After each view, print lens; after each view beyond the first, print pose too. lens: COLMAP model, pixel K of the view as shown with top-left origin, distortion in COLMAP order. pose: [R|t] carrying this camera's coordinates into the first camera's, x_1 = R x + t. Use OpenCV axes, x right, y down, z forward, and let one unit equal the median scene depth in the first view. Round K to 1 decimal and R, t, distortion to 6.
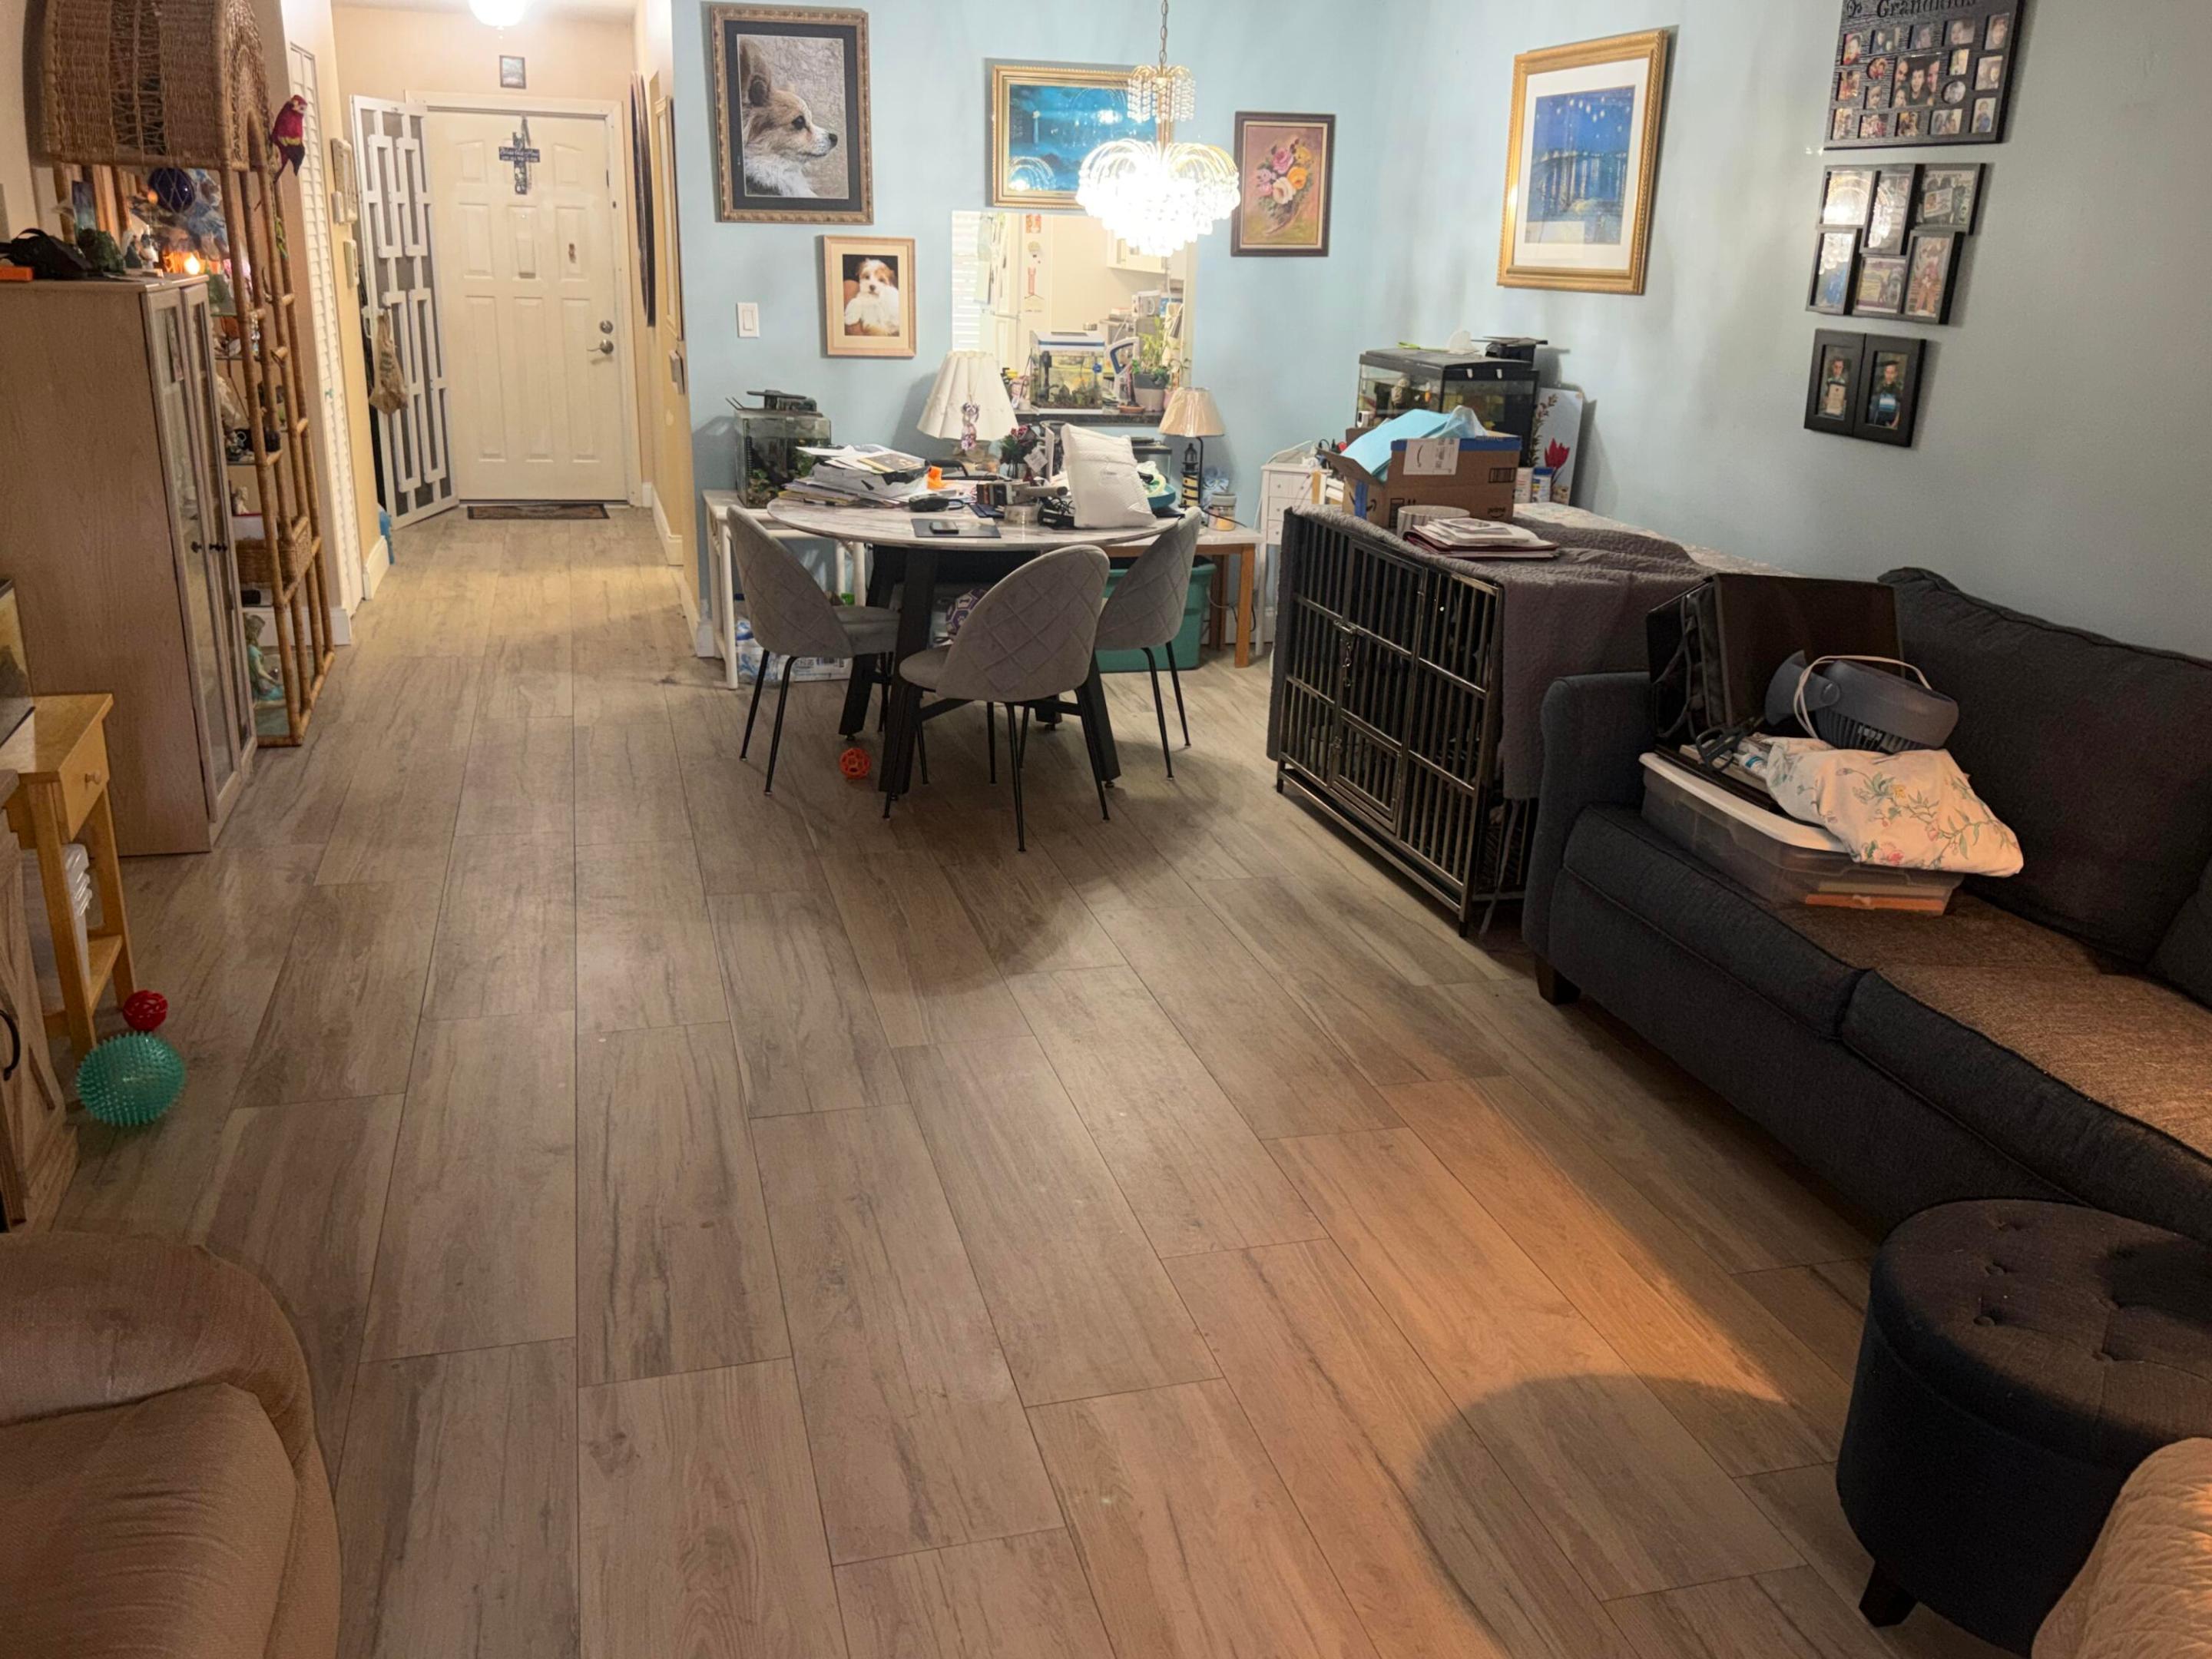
lens RADIAL K [[1801.7, 0, 1100.2], [0, 1801.7, 838.0], [0, 0, 1]] dist [0.185361, -0.386564]
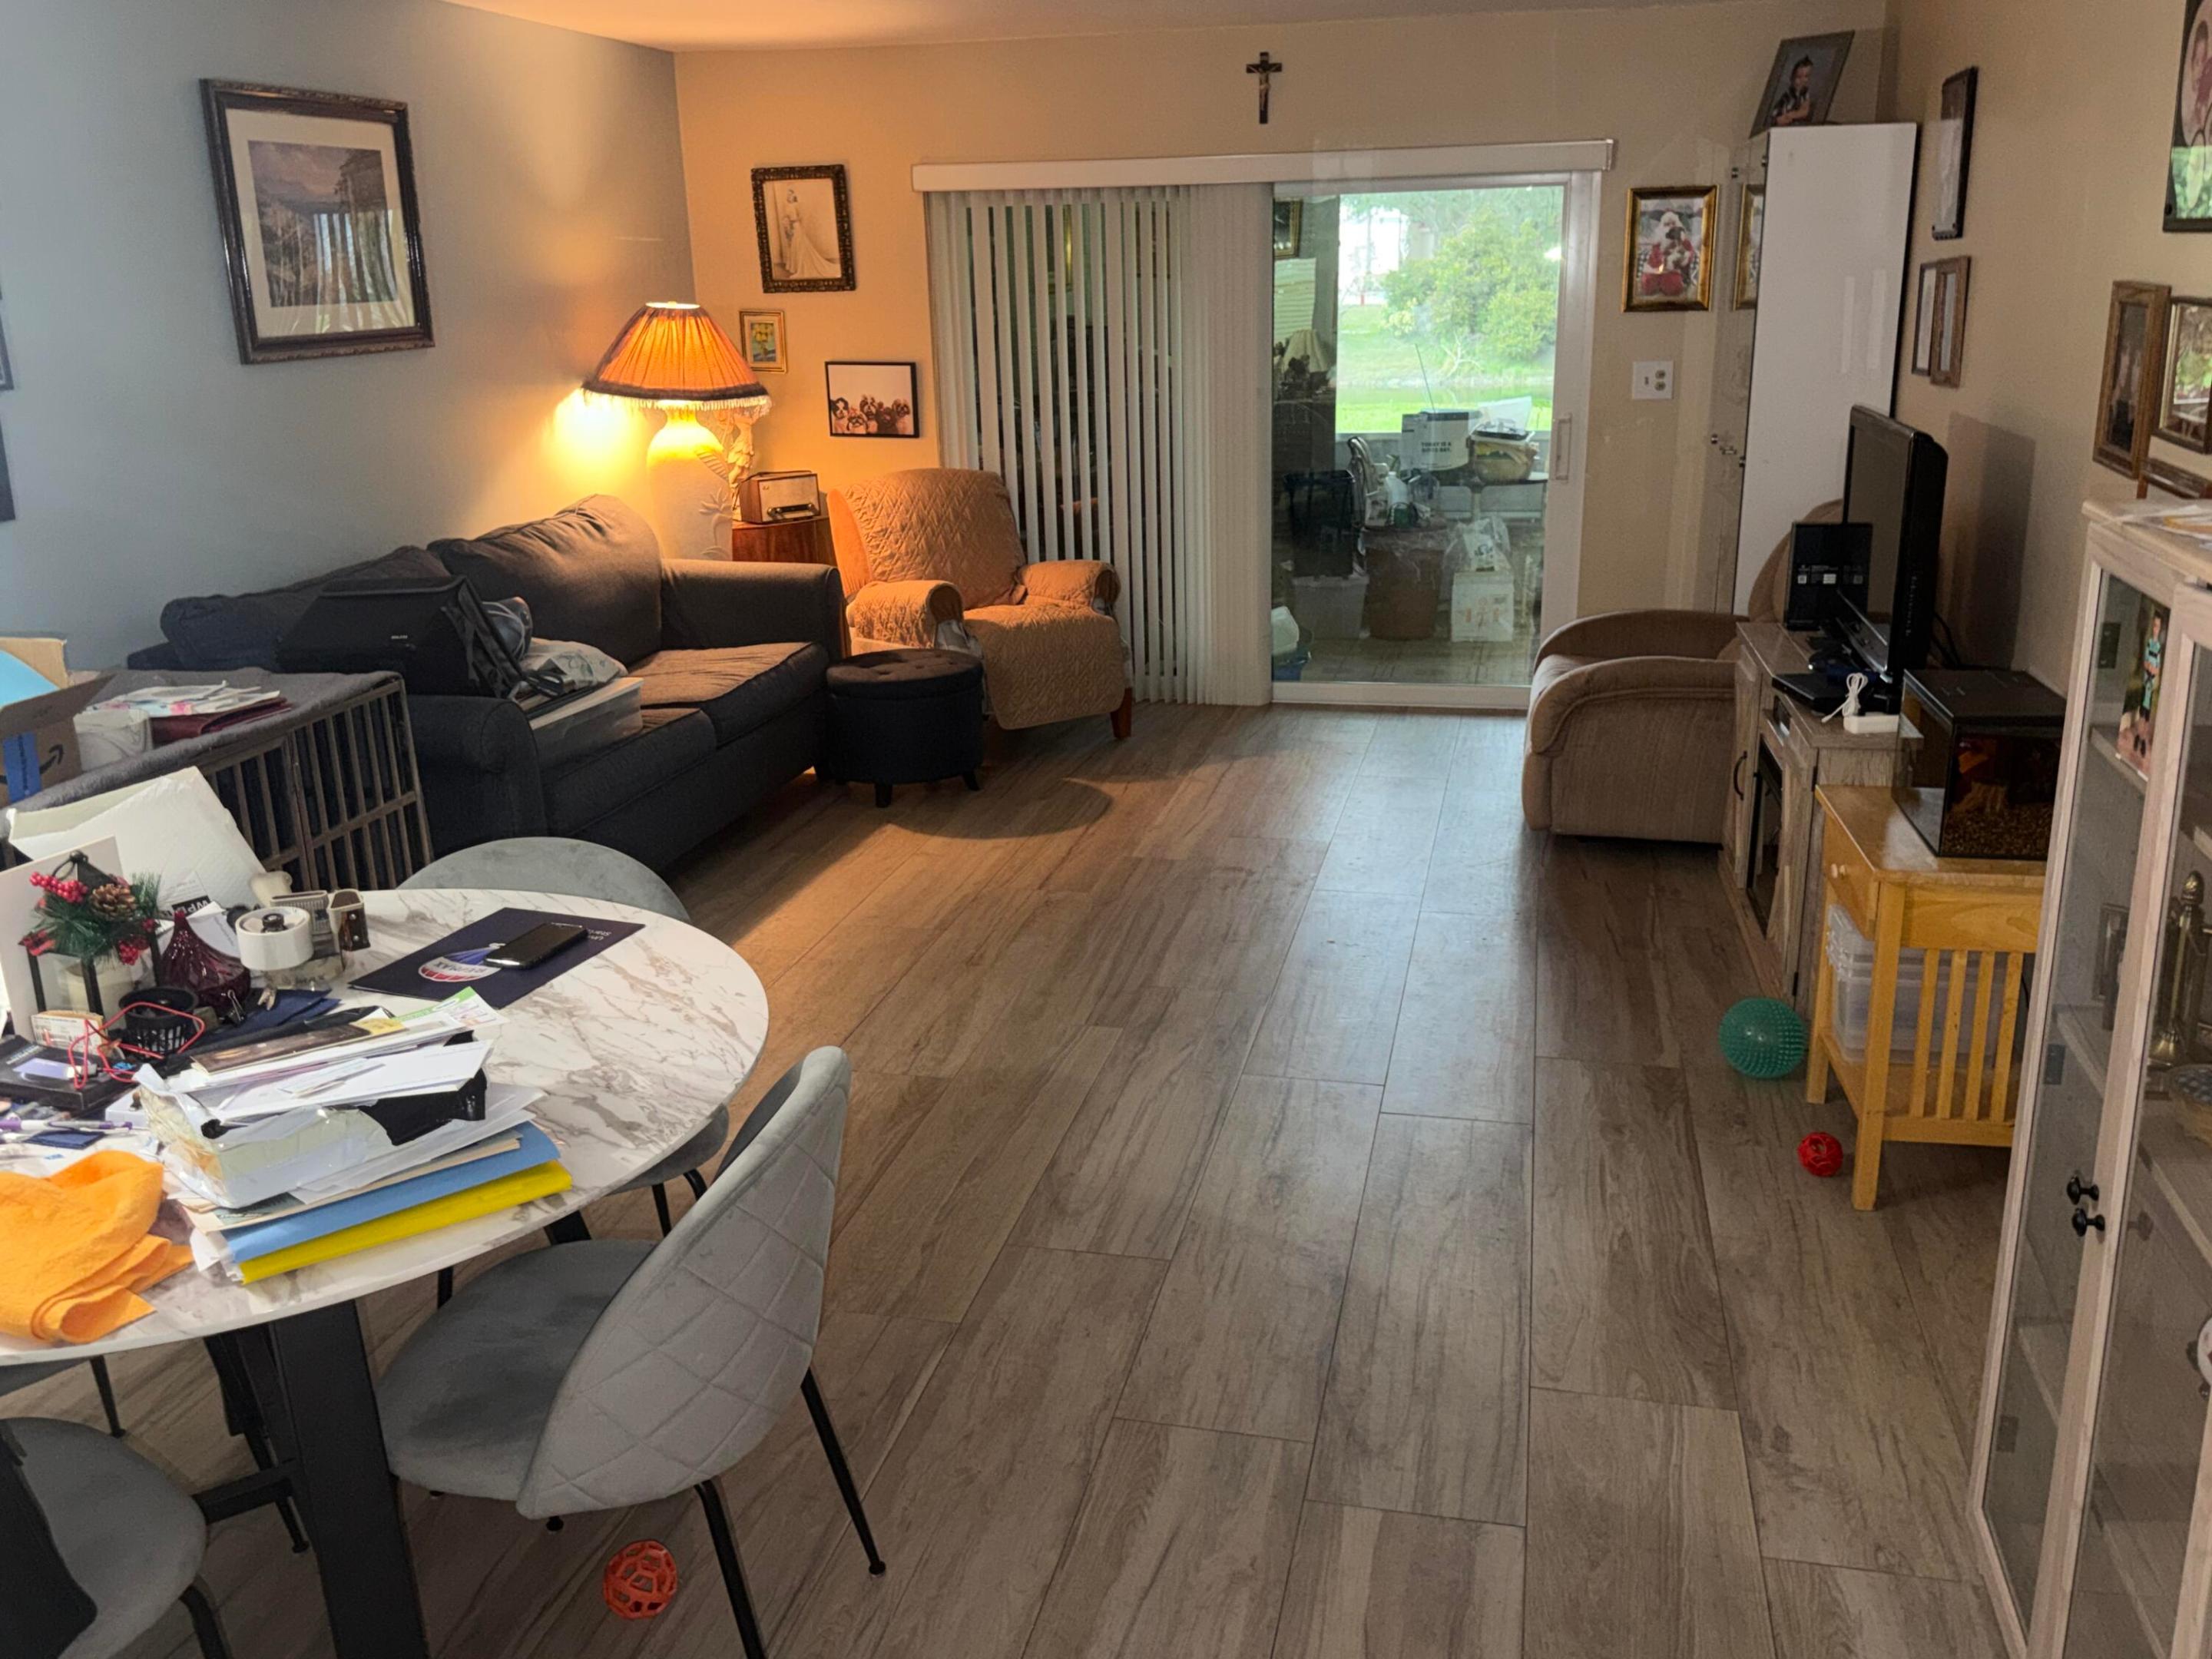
lens RADIAL K [[1801.7, 0, 1100.2], [0, 1801.7, 838.0], [0, 0, 1]] dist [0.185361, -0.386564]
pose [[-0.875305, -0.166852, 0.453873, -0.590528], [0.135510, 0.816348, 0.561438, -0.608788], [-0.464195, 0.552934, -0.691944, 1.713234]]
